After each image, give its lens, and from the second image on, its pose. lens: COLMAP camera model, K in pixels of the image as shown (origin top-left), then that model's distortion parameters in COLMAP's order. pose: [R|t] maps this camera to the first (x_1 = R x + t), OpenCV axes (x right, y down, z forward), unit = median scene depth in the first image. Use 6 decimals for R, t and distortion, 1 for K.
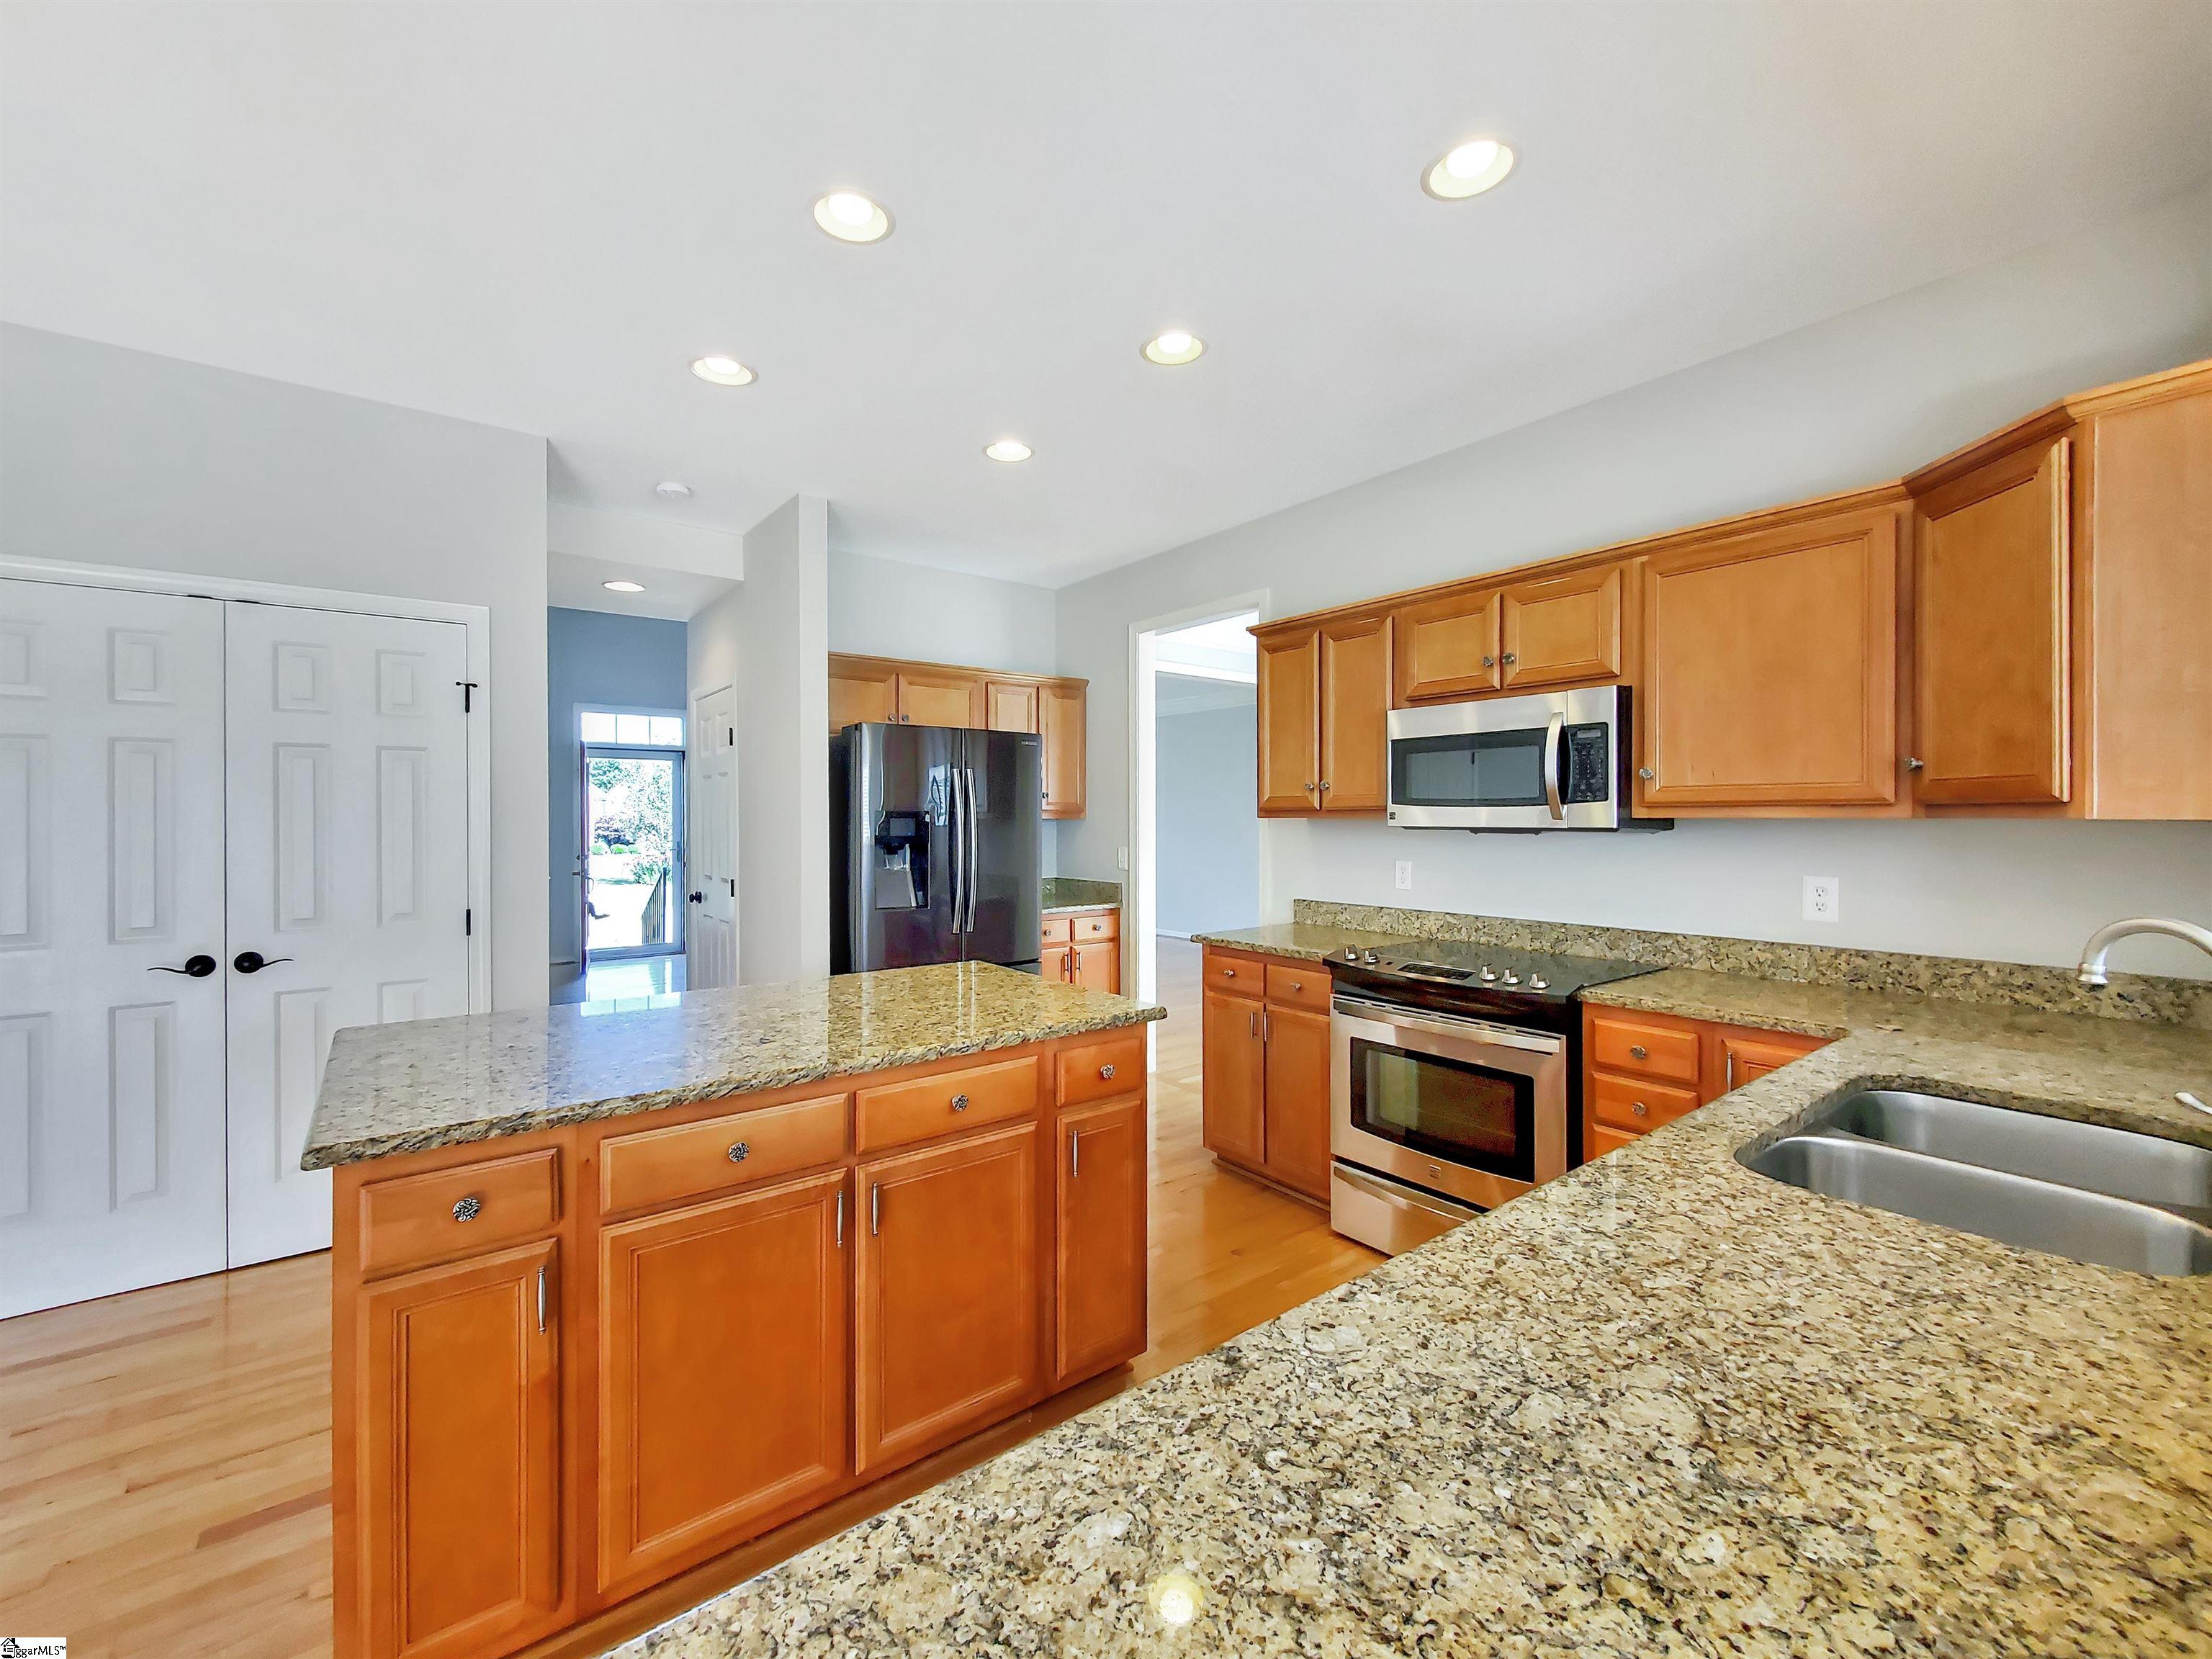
lens RADIAL K [[902.4, 0, 1107.6], [0, 902.4, 815.7], [0, 0, 1]] dist [-0.001235, -0.000134]
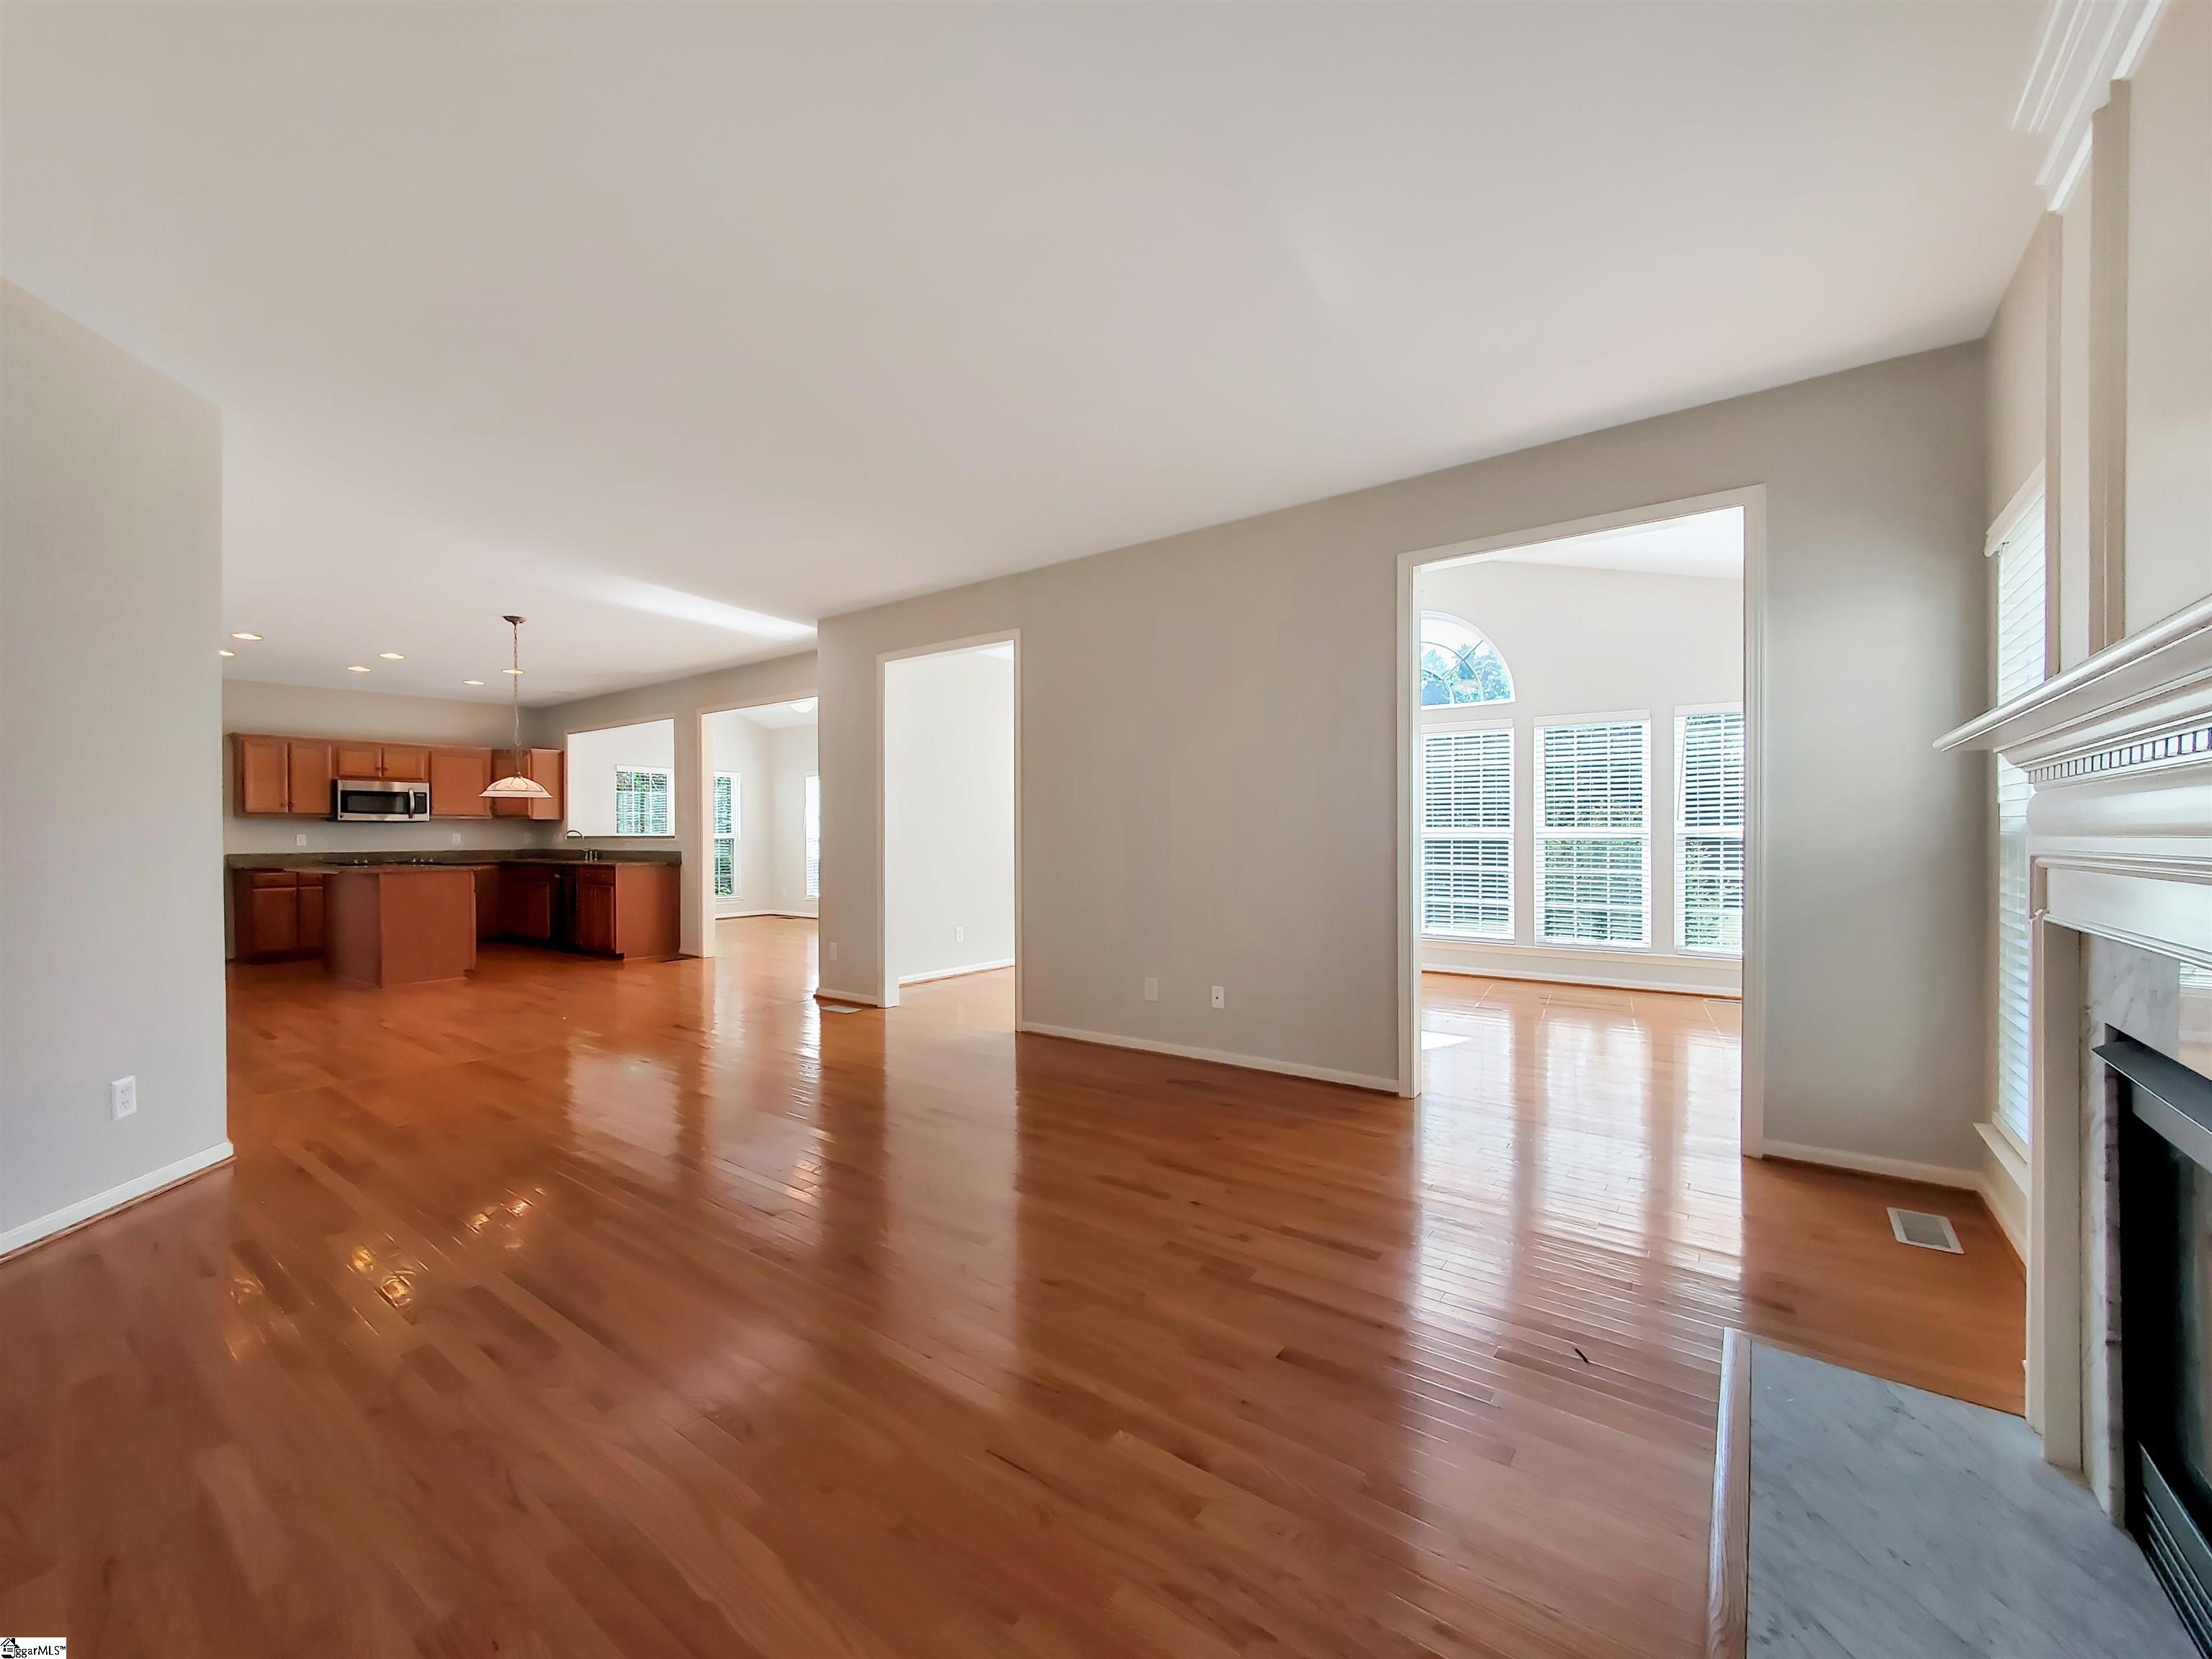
lens RADIAL K [[885.5, 0, 1106.0], [0, 885.5, 829.5], [0, 0, 1]] dist [0.000157, 0.000028]
pose [[-0.286164, 0.006239, 0.958160, -3.535767], [0.000349, 0.999979, -0.006407, 0.069140], [-0.958181, -0.001499, -0.286160, -0.603781]]
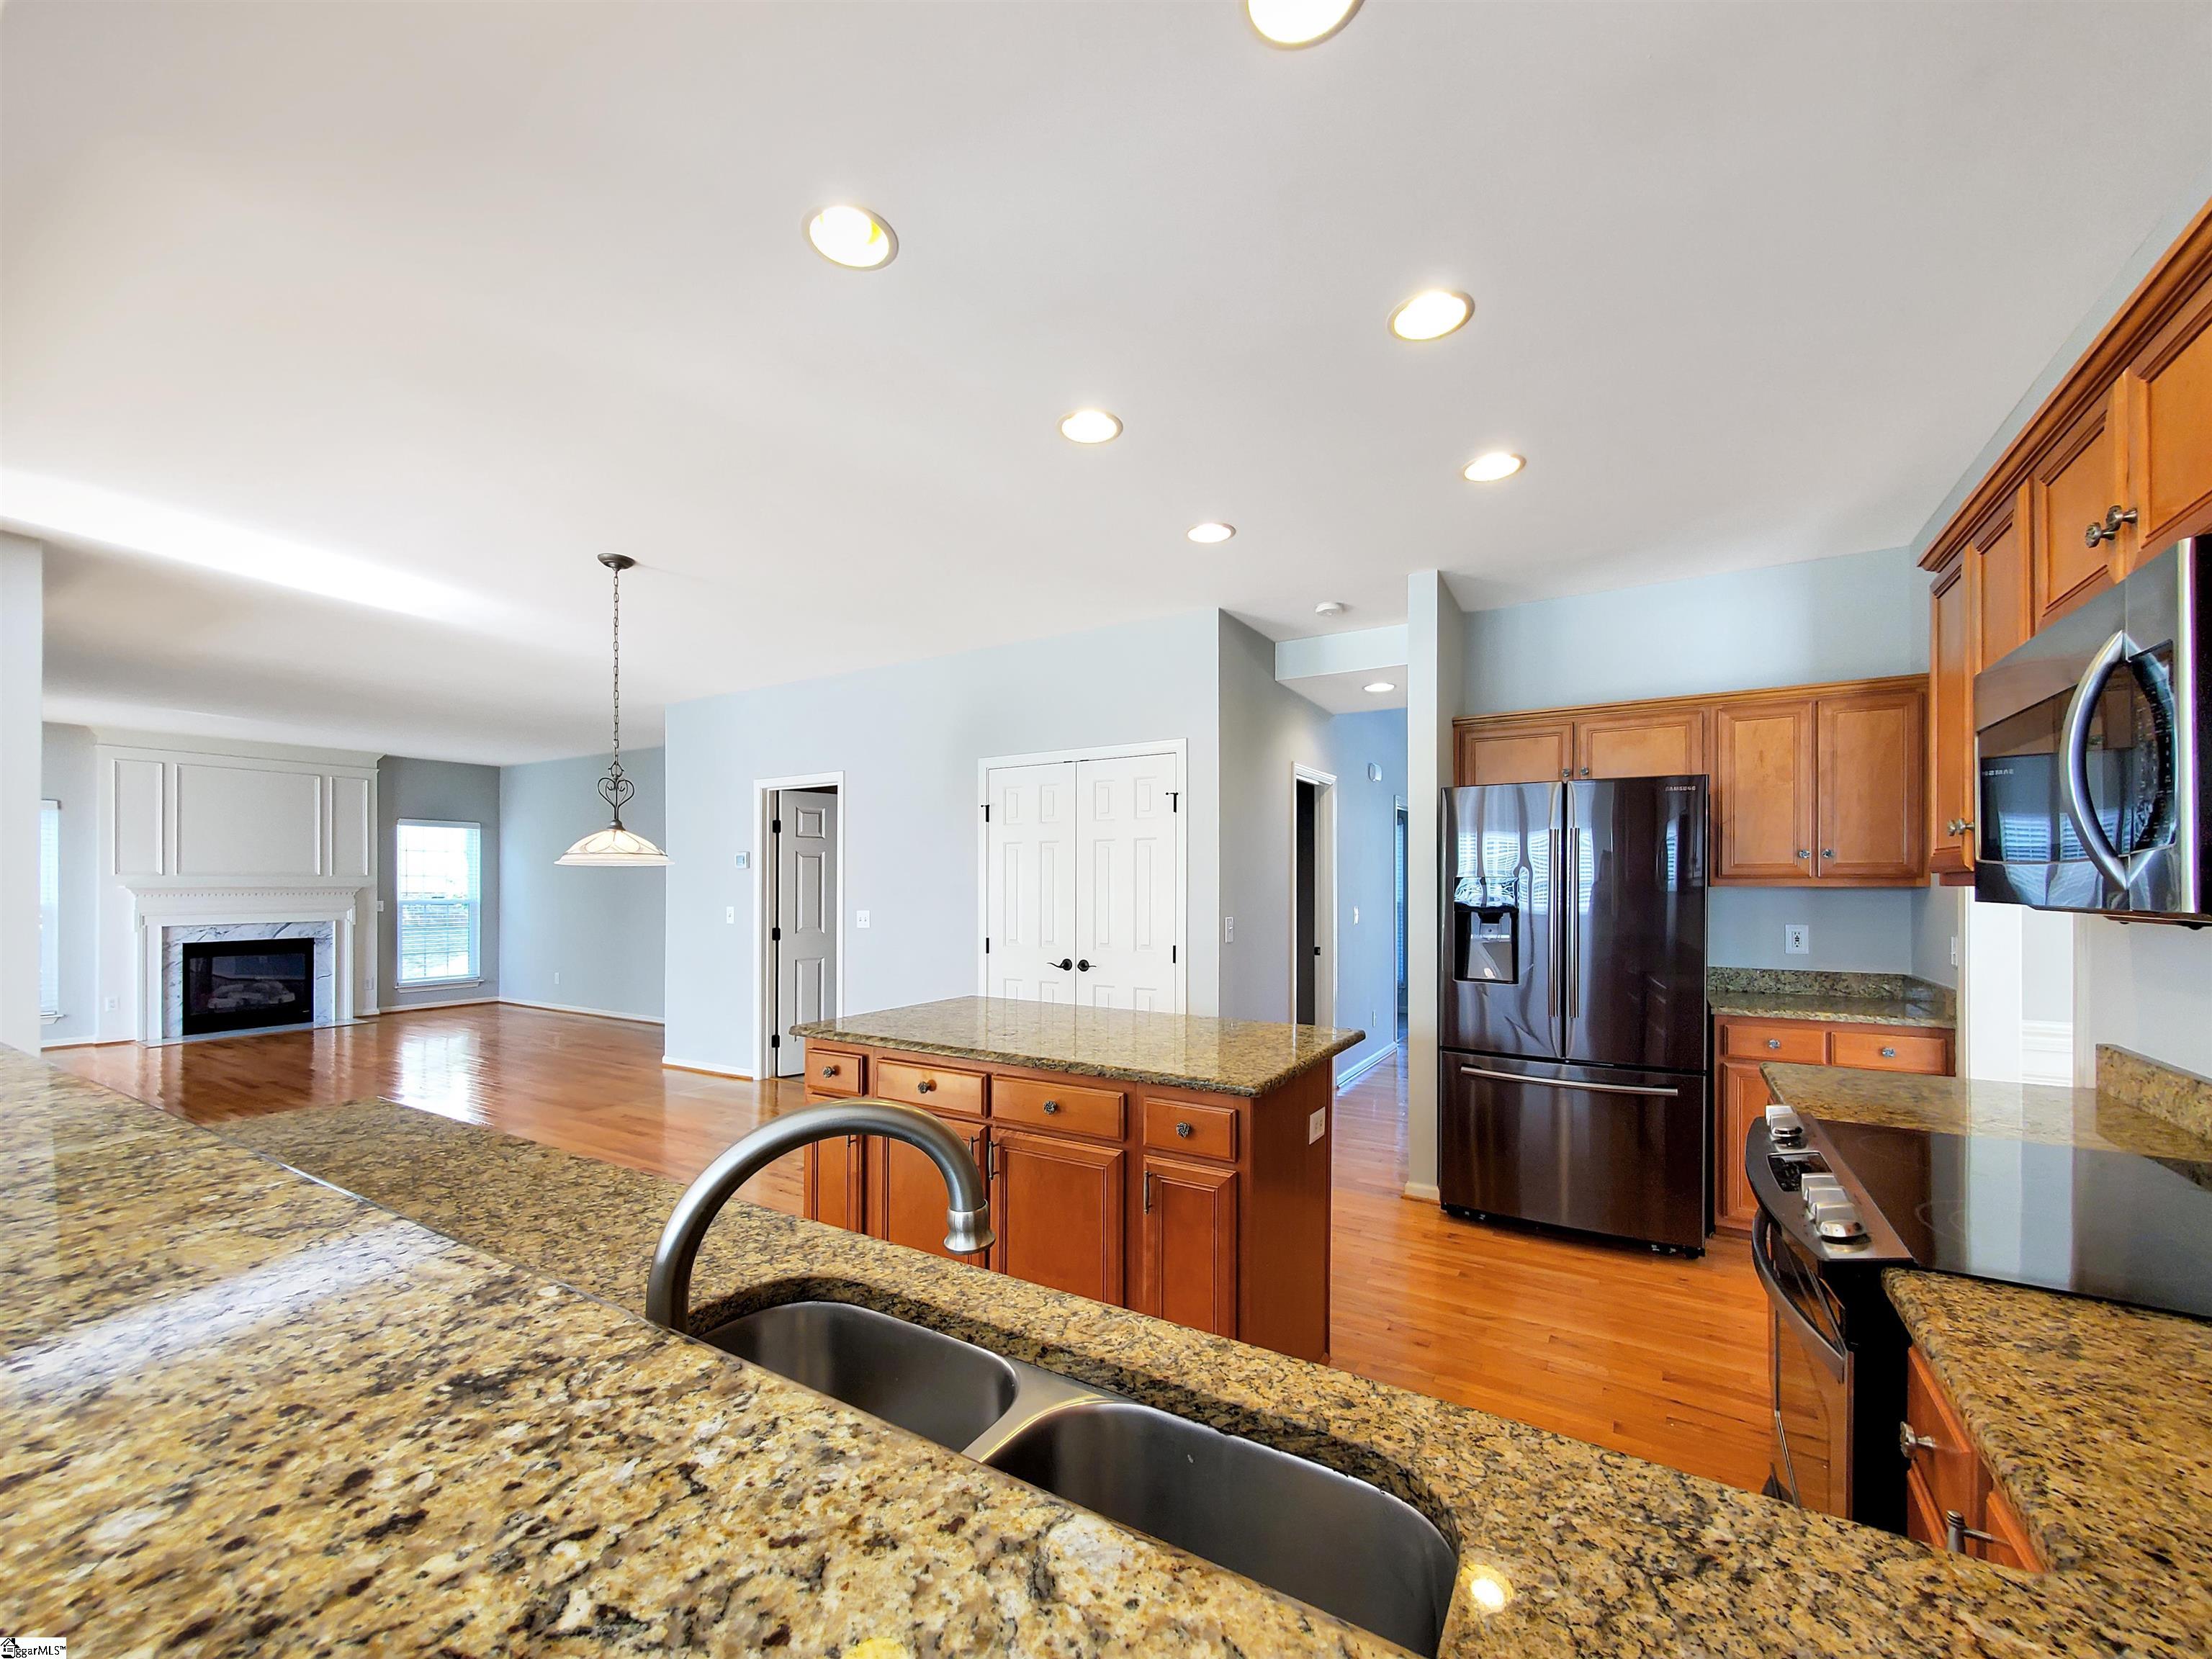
lens RADIAL K [[895.5, 0, 1106.8], [0, 895.5, 877.0], [0, 0, 1]] dist [-0.001349, -0.000137]
pose [[0.365922, -0.005106, -0.930632, 0.698867], [-0.000111, 0.999985, -0.005530, -0.000469], [0.930646, 0.002127, 0.365915, 0.409140]]
